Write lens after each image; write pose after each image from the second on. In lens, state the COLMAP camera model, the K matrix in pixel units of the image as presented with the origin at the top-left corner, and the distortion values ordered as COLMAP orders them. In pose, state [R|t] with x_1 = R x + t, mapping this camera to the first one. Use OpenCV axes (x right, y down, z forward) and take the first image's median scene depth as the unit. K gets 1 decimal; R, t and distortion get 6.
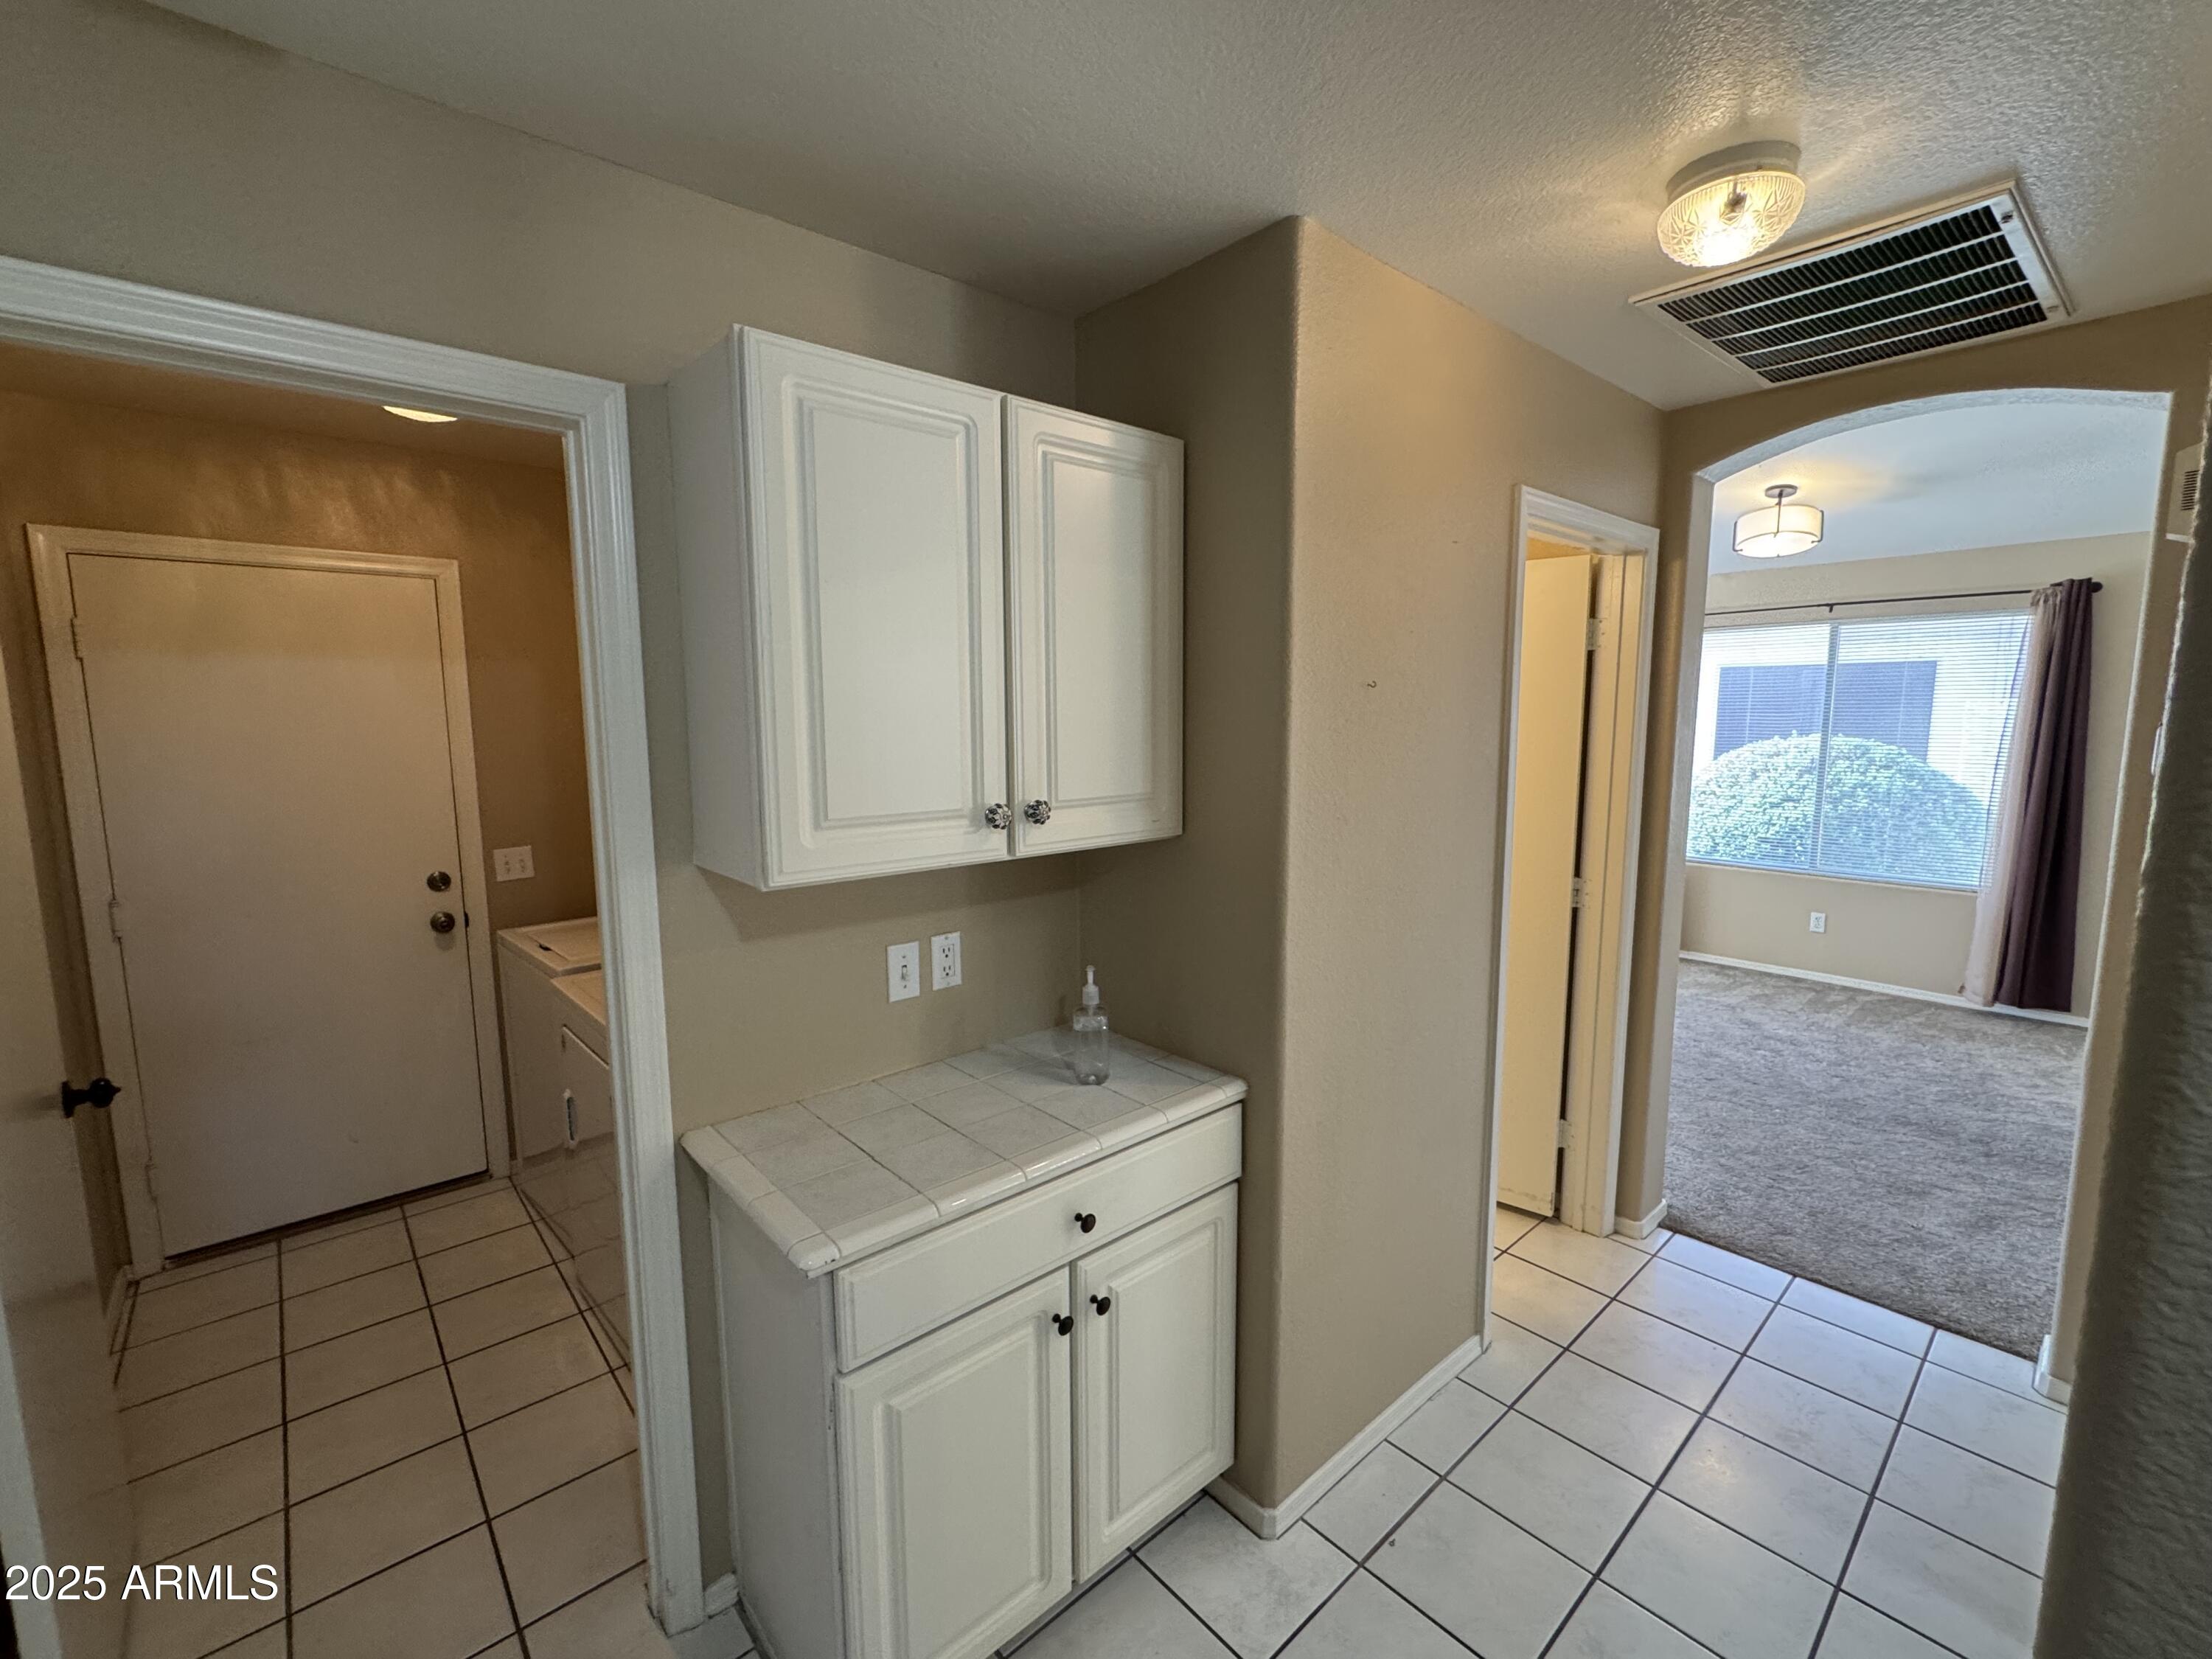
lens RADIAL K [[940.2, 0, 1104.7], [0, 940.2, 831.9], [0, 0, 1]] dist [-0.003829, 0.000634]
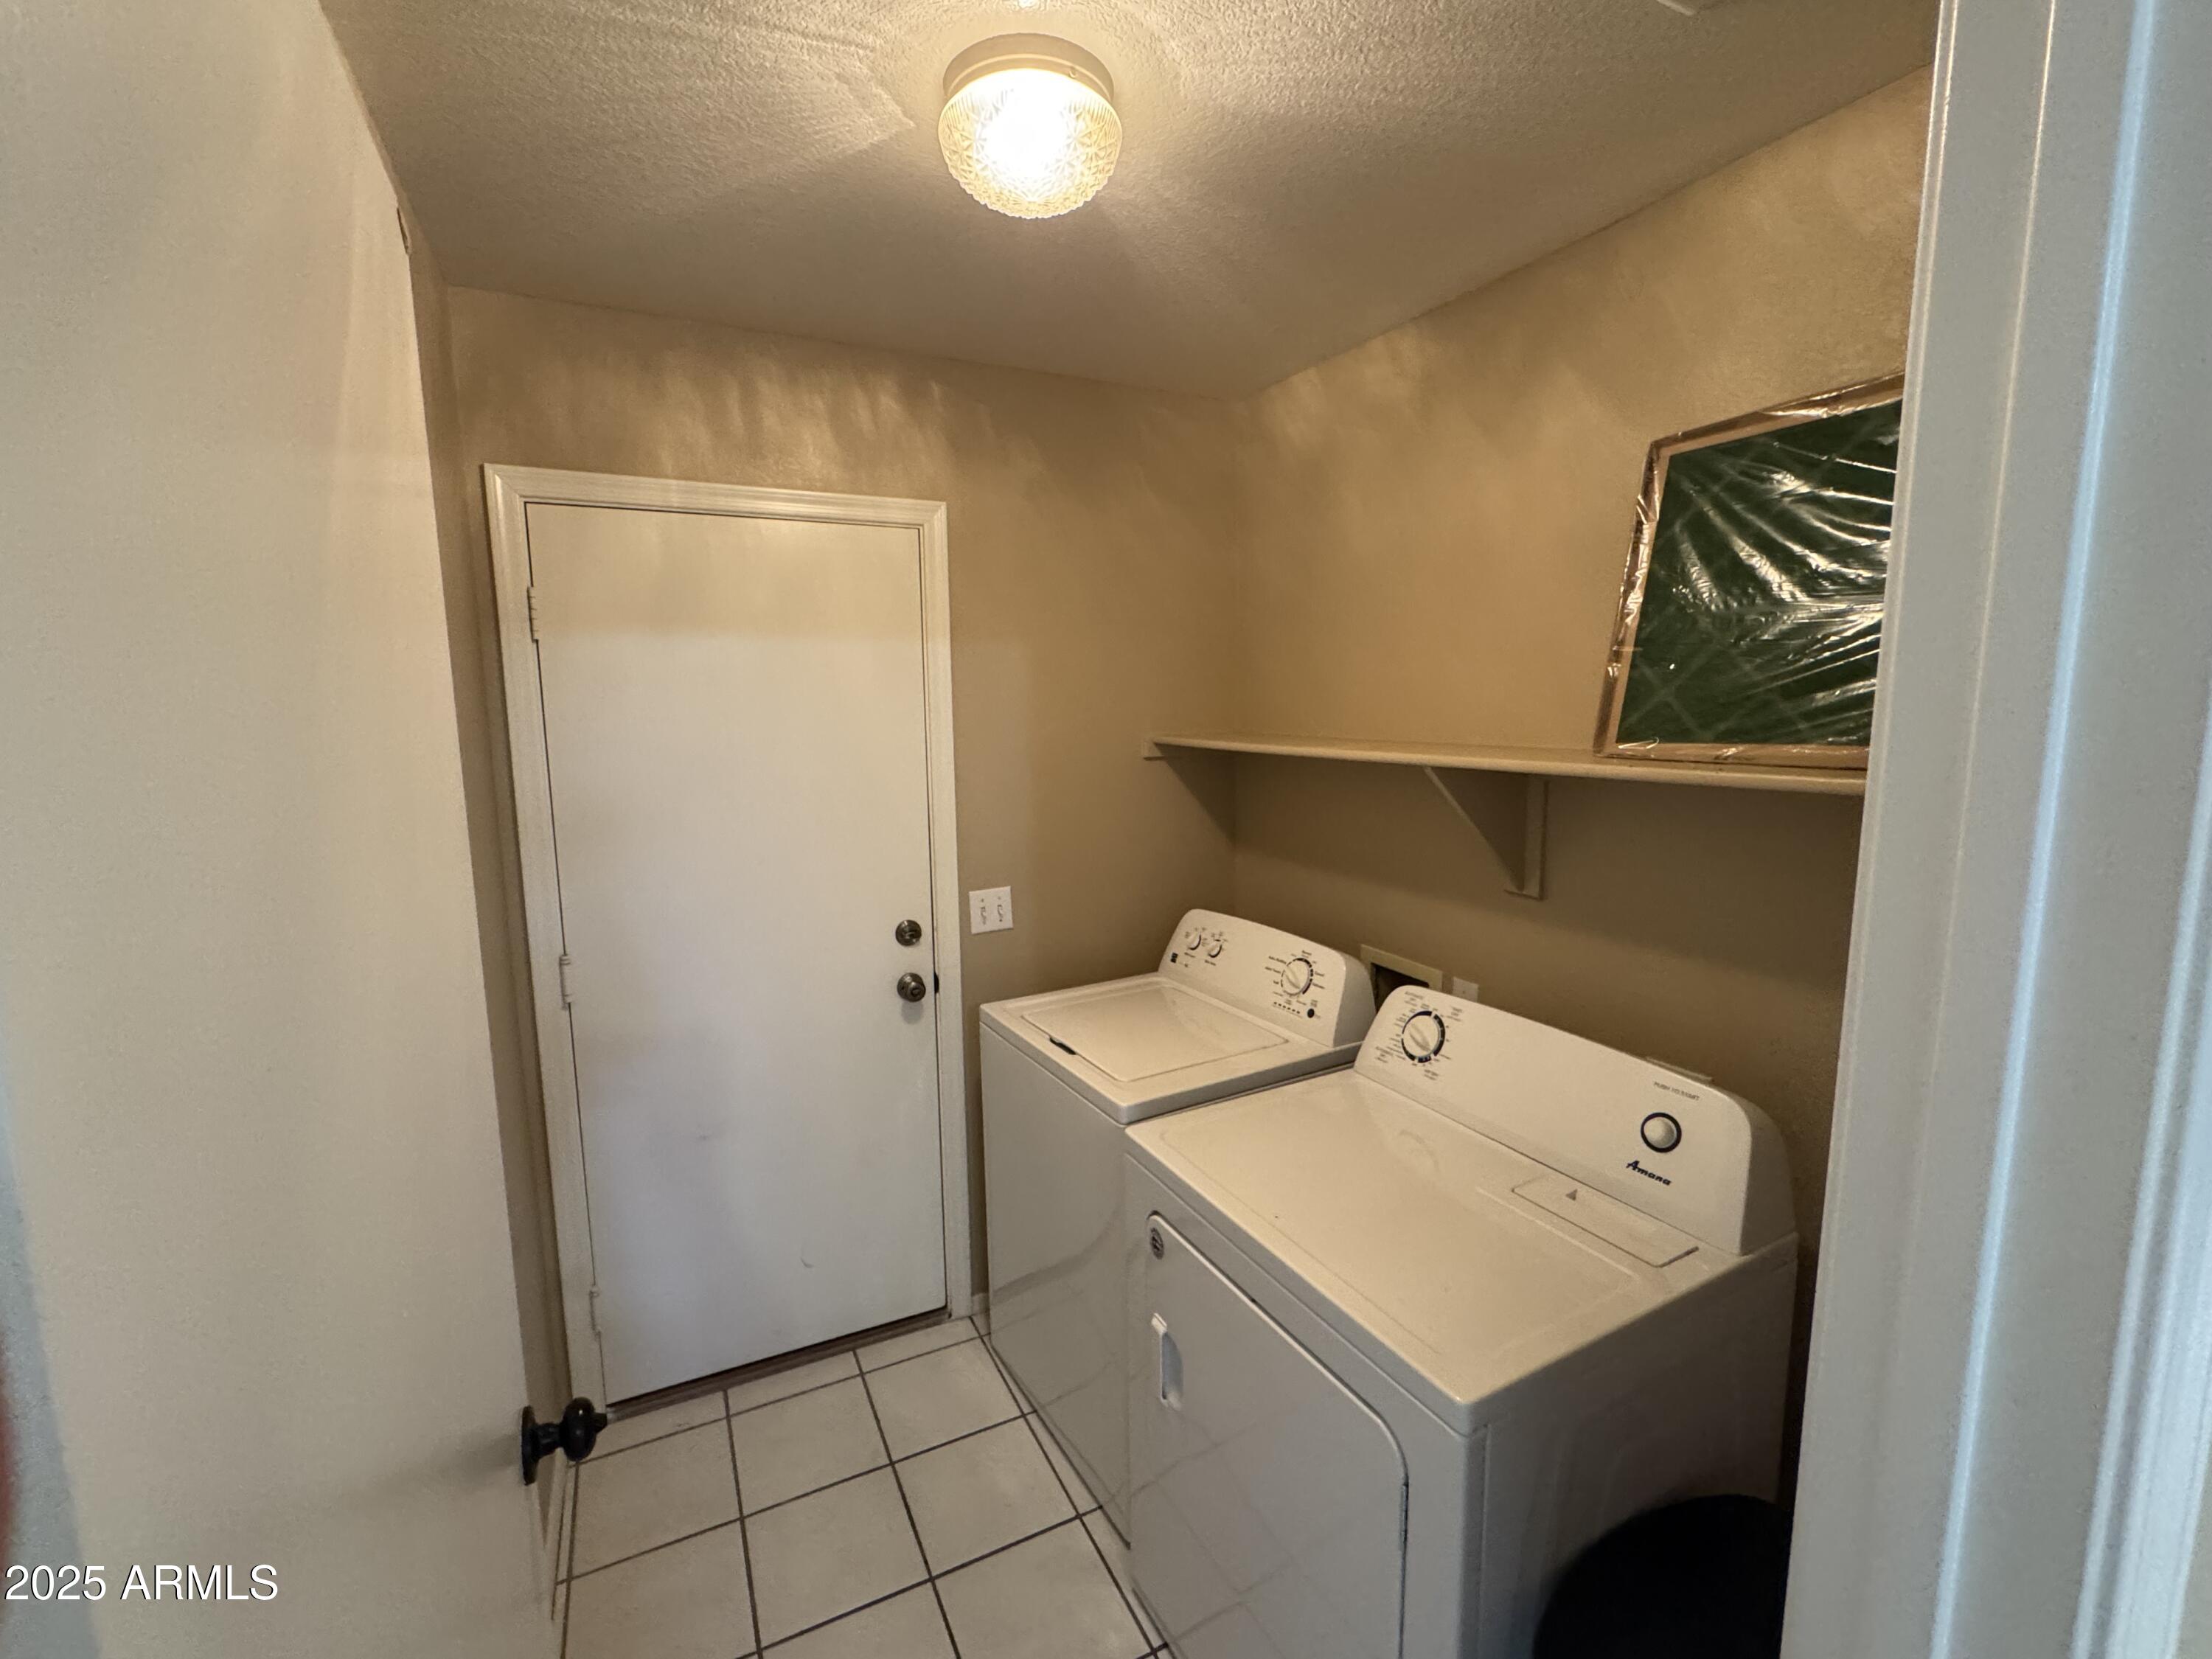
lens RADIAL K [[940.2, 0, 1109.5], [0, 940.2, 831.8], [0, 0, 1]] dist [-0.003829, 0.000634]
pose [[0.965297, 0.028943, -0.259547, -0.390620], [-0.026617, 0.999568, 0.012473, -0.045938], [0.259796, -0.005132, 0.965650, 0.339079]]
